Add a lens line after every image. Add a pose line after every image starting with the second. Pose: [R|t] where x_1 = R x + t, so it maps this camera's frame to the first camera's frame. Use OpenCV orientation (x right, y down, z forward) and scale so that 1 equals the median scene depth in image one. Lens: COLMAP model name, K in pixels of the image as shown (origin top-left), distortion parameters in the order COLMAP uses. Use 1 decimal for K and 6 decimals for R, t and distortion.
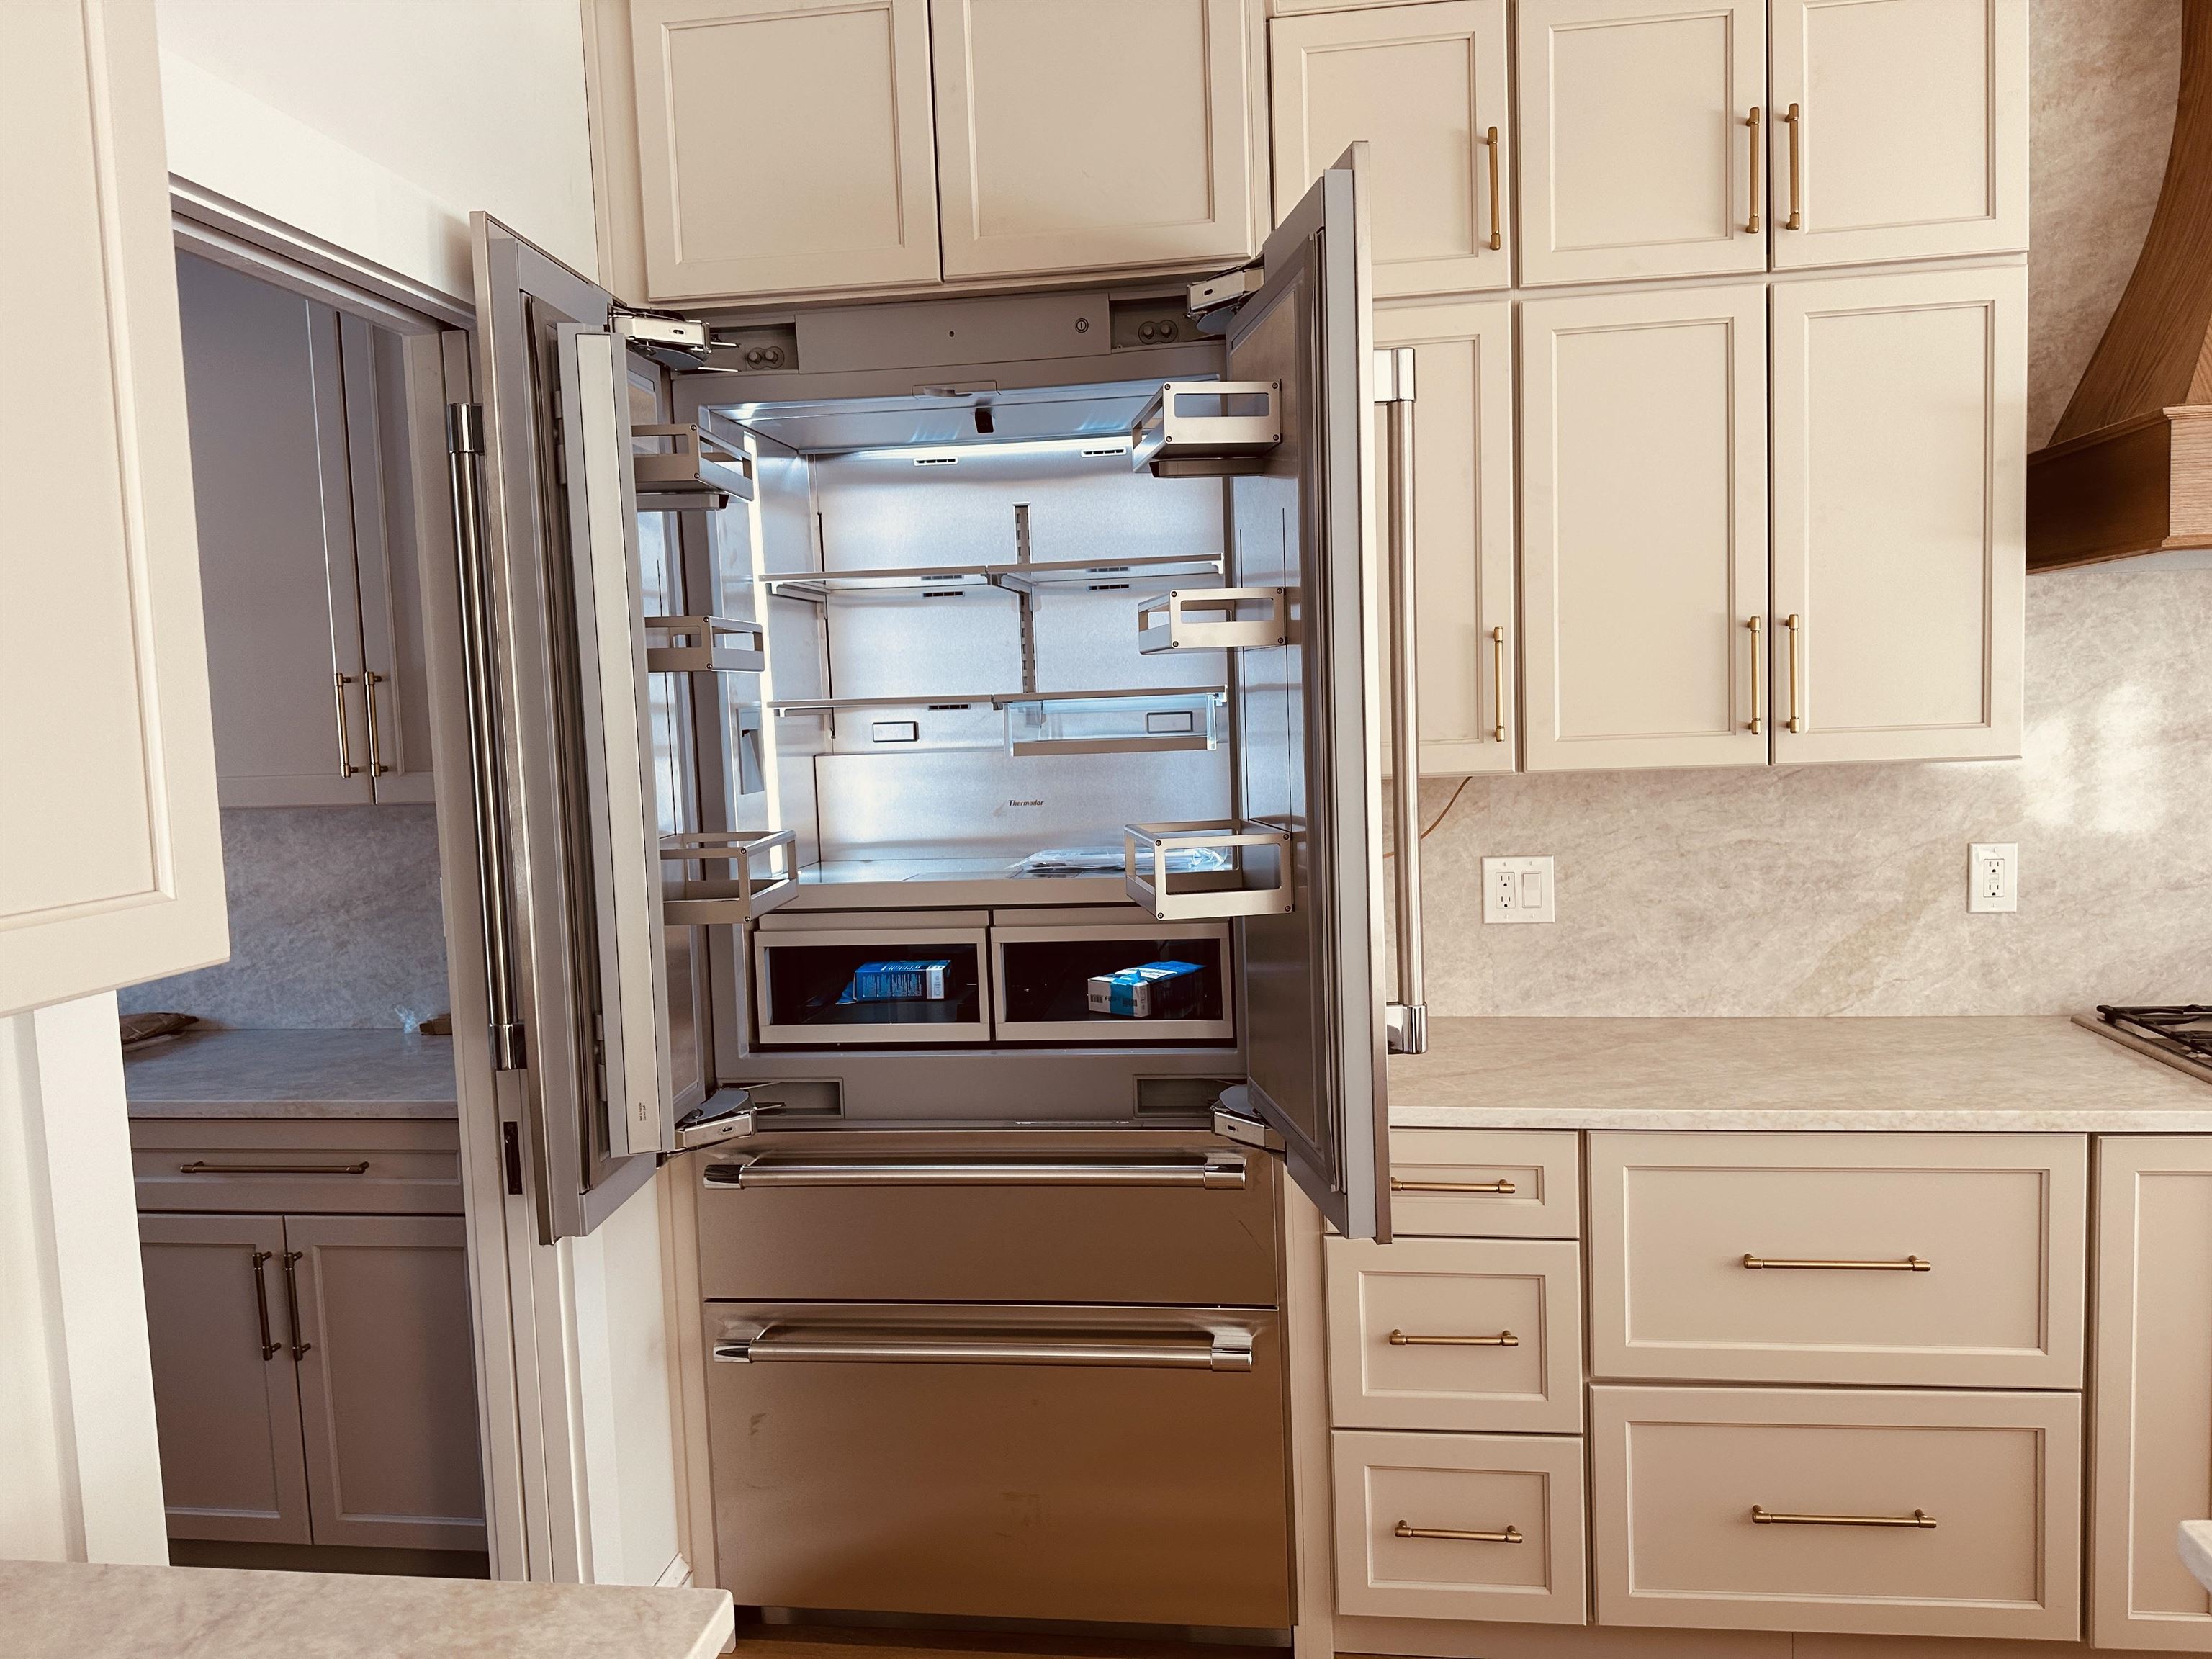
lens RADIAL K [[1558.5, 0, 1110.4], [0, 1558.5, 823.0], [0, 0, 1]] dist [0.046806, -0.057452]
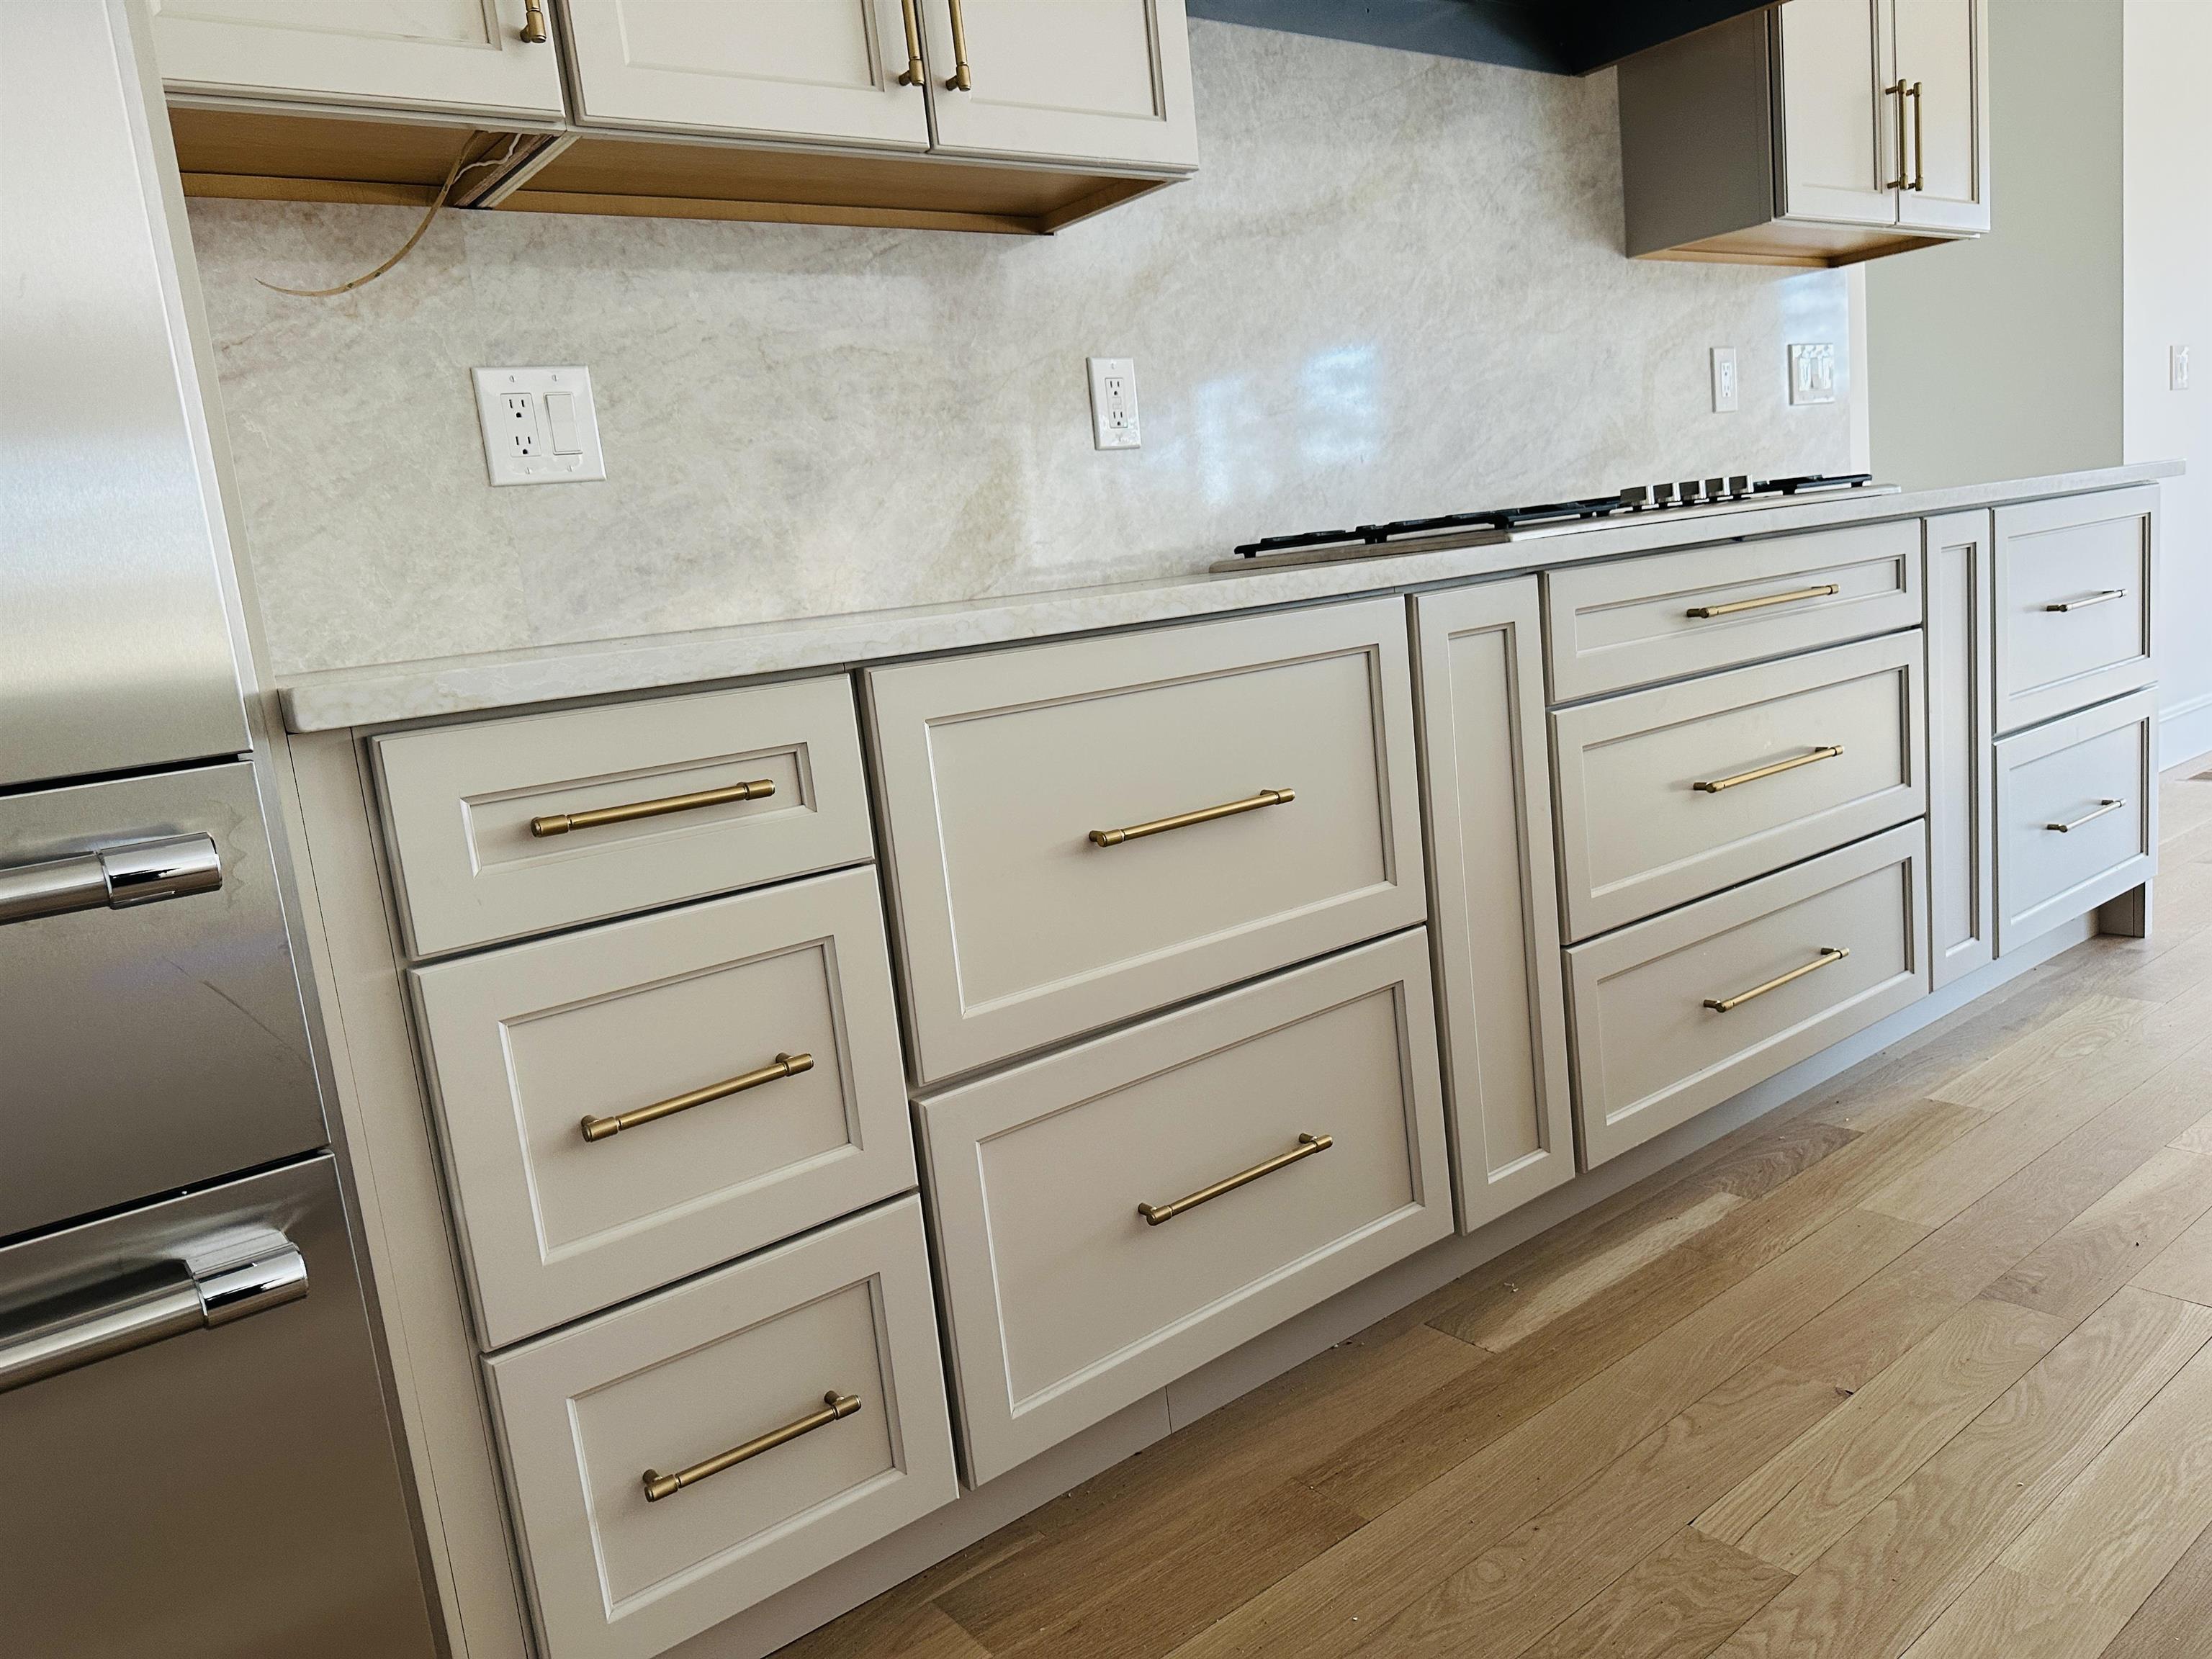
lens RADIAL K [[1558.5, 0, 1106.0], [0, 1558.5, 849.9], [0, 0, 1]] dist [0.046806, -0.057452]
pose [[0.698454, -0.166572, 0.696000, -0.033701], [0.139155, 0.985584, 0.096231, 0.181526], [-0.701996, 0.029639, 0.711564, 0.441623]]
